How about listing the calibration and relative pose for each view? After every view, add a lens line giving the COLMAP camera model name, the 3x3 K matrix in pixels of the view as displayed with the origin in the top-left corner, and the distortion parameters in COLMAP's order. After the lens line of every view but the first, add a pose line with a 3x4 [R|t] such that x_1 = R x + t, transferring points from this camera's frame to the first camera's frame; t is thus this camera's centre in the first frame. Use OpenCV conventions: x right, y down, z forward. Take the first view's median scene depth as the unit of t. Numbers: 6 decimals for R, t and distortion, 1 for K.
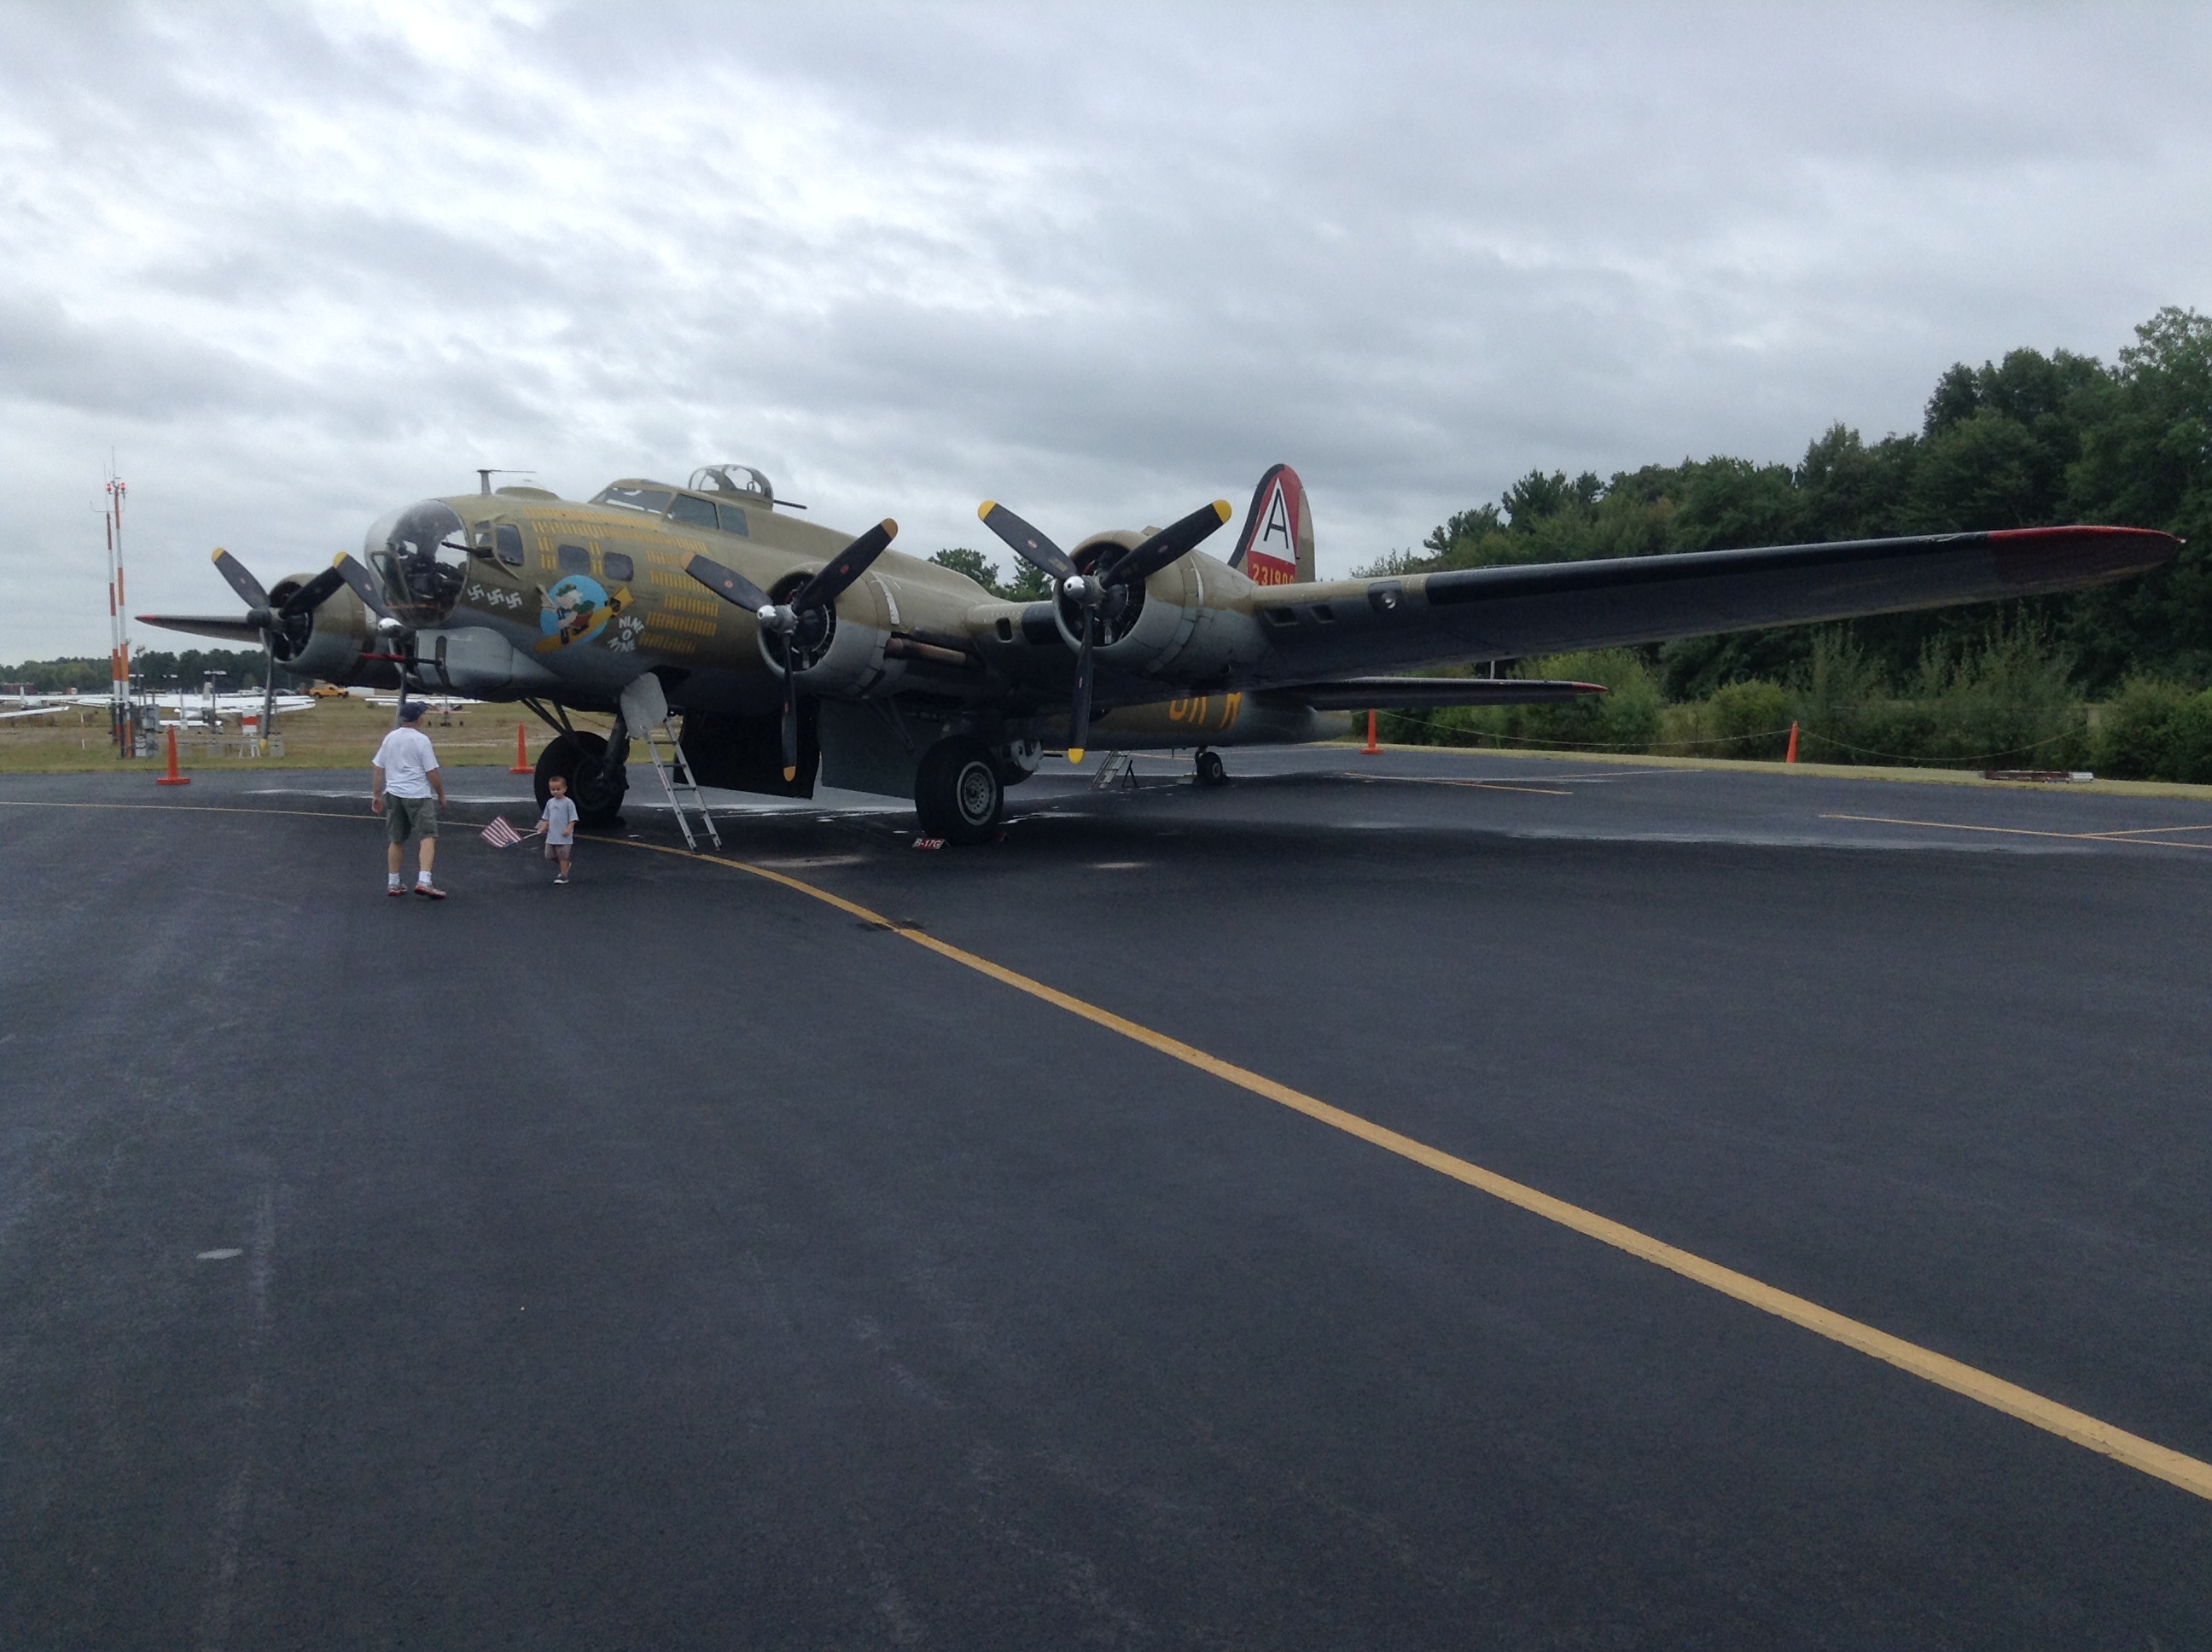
lens RADIAL K [[2003.3, 0, 1113.9], [0, 2003.3, 818.1], [0, 0, 1]] dist [0.211399, -0.431816]
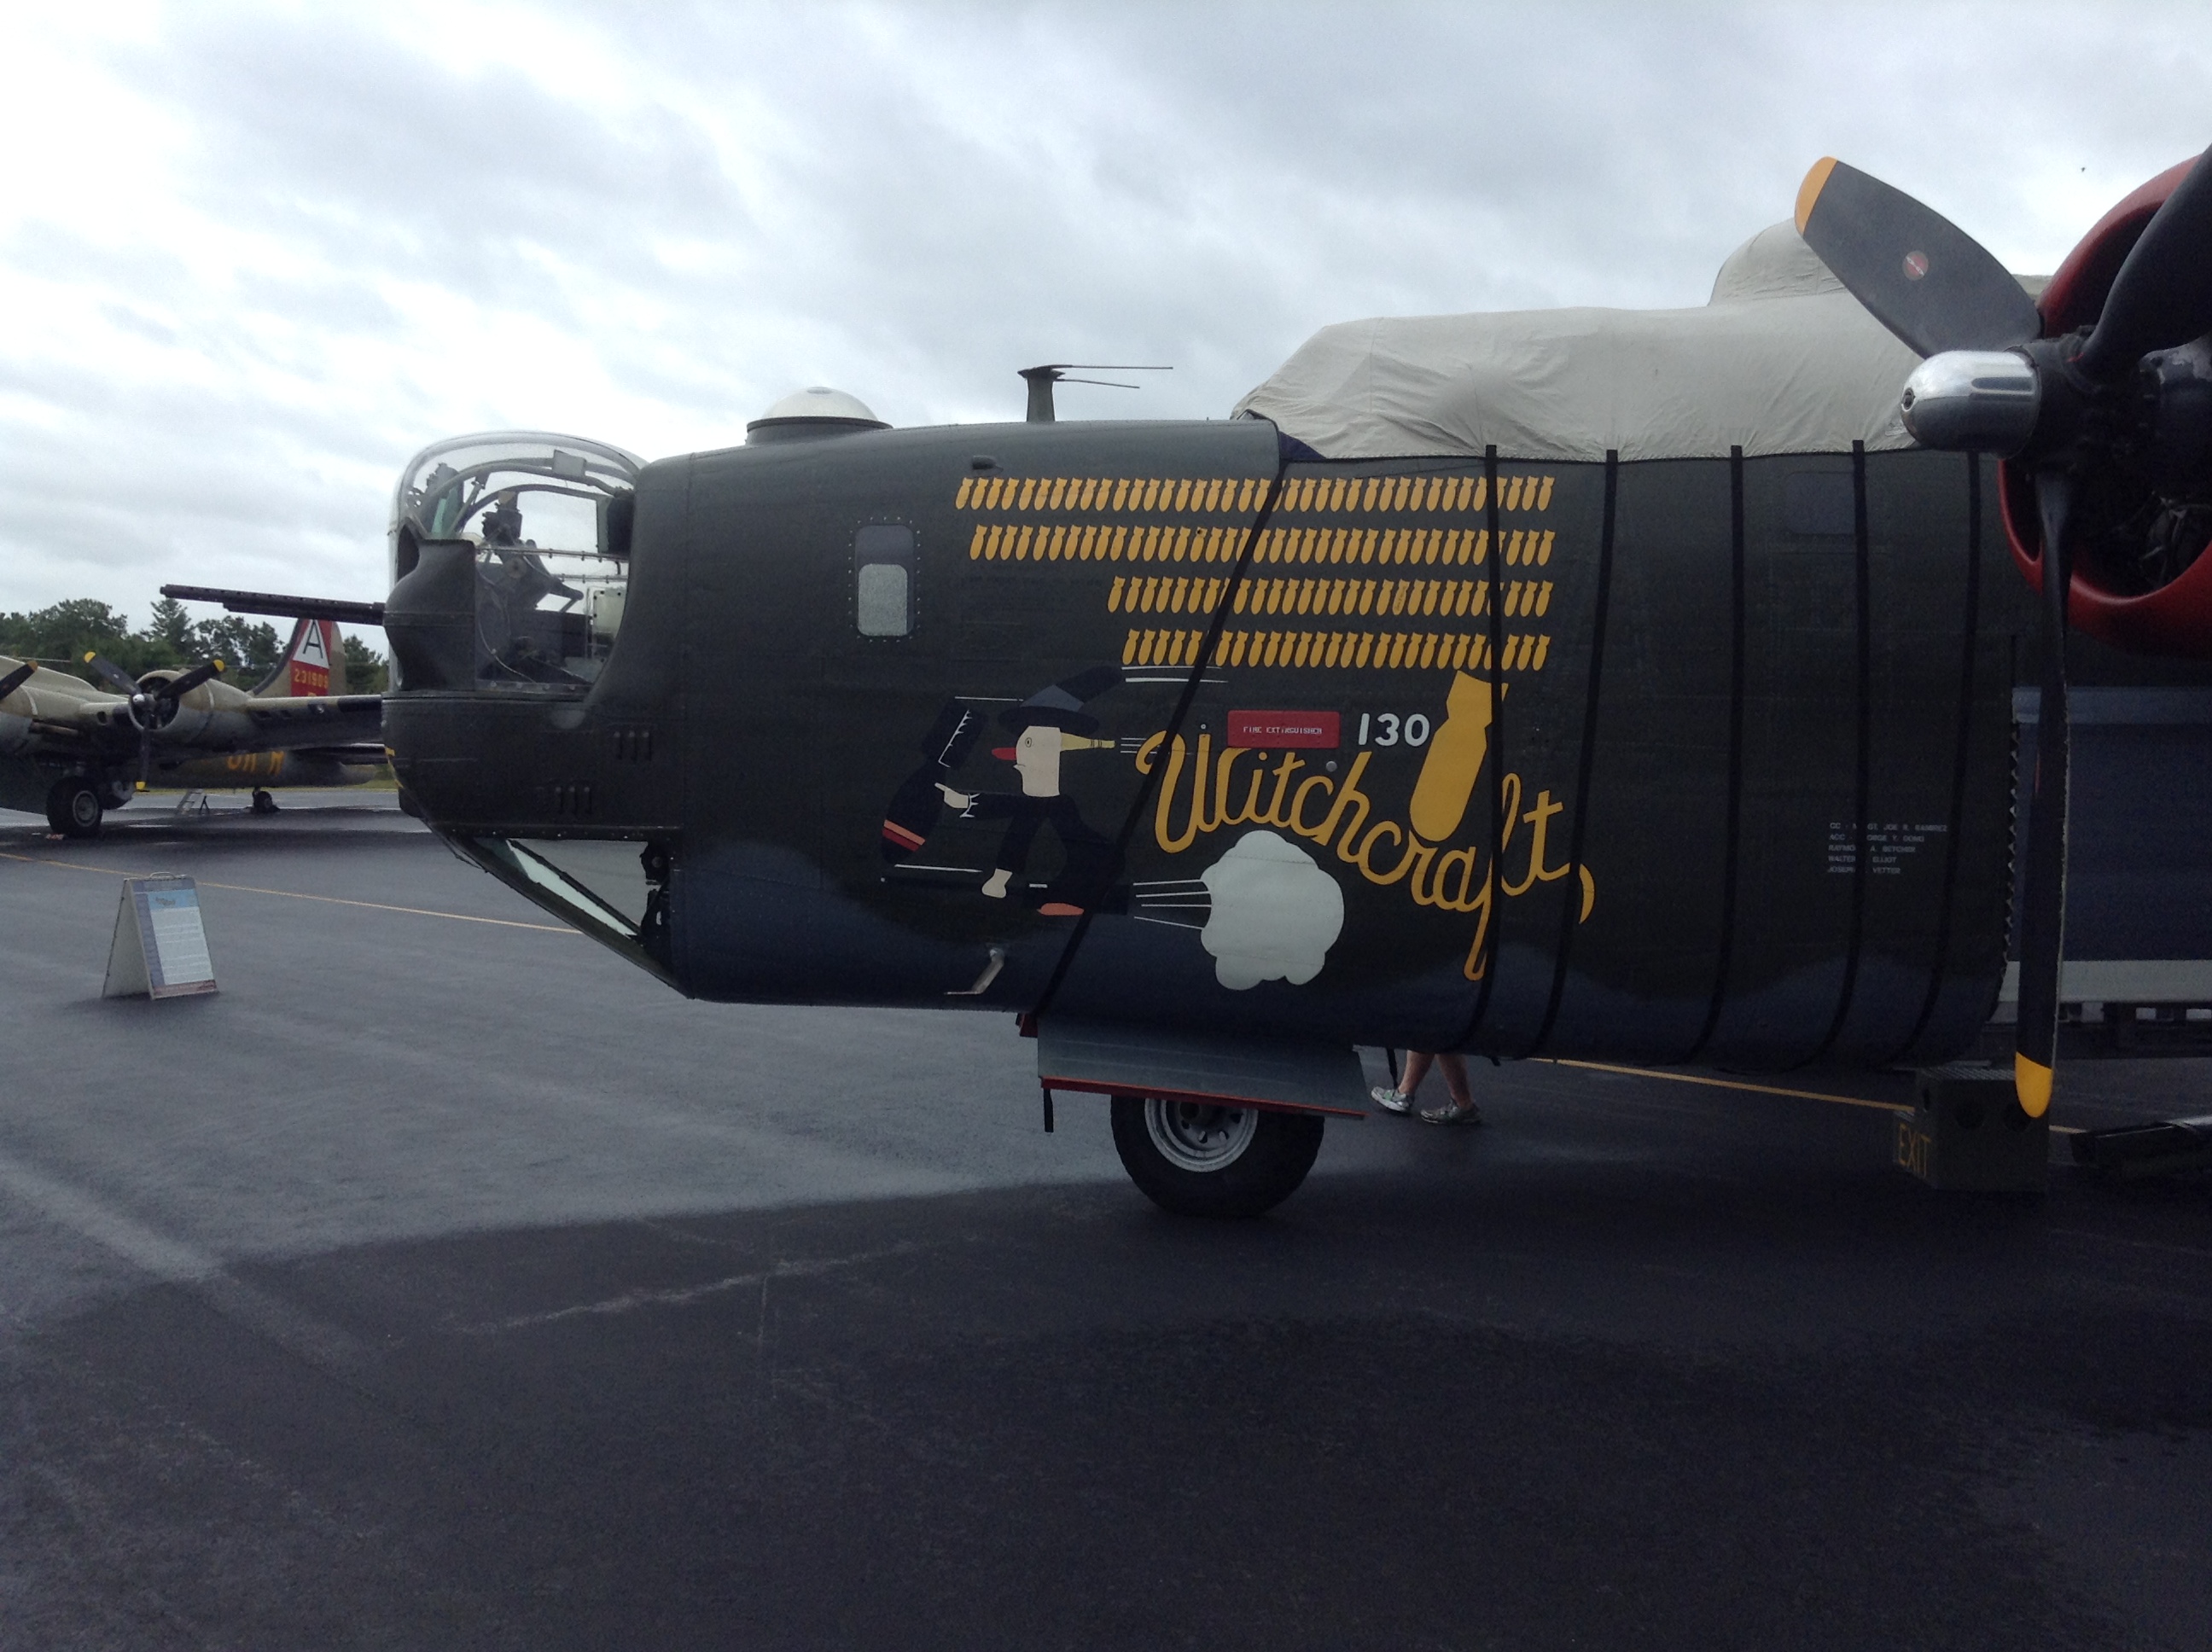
lens RADIAL K [[2040.8, 0, 1149.8], [0, 2040.8, 832.8], [0, 0, 1]] dist [0.121808, -0.222286]
pose [[0.922553, -0.006416, 0.385818, 0.071976], [0.015181, 0.999691, -0.019675, 0.046600], [-0.385572, 0.024009, 0.922365, -0.828194]]
